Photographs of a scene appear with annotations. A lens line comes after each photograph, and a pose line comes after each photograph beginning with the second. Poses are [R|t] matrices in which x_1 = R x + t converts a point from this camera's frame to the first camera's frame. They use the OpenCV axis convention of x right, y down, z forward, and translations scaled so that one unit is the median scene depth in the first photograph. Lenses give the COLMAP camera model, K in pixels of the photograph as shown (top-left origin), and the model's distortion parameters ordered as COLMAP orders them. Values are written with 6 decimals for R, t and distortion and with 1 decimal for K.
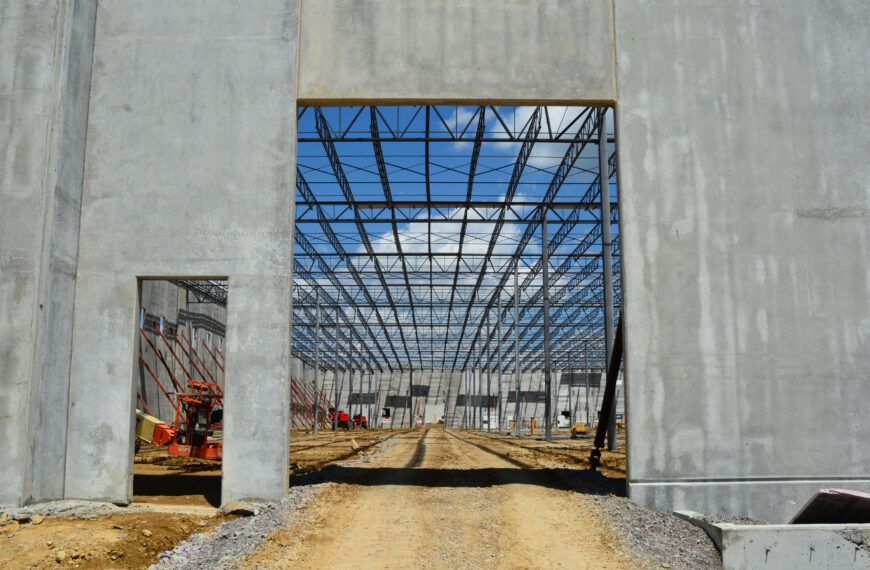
lens RADIAL K [[836.0, 0, 440.9], [0, 836.0, 289.0], [0, 0, 1]] dist [-0.142819, 0.184977]
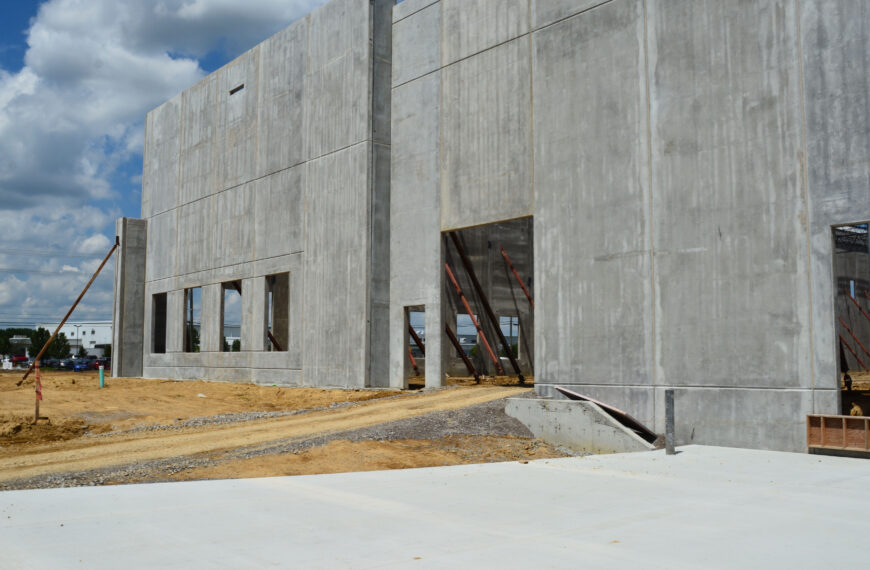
lens RADIAL K [[836.0, 0, 440.9], [0, 836.0, 289.0], [0, 0, 1]] dist [-0.142819, 0.184977]
pose [[0.642401, -0.068393, -0.763311, 1.797593], [0.121054, 0.992562, 0.012945, -0.091795], [0.756748, -0.100718, 0.645902, -0.673939]]
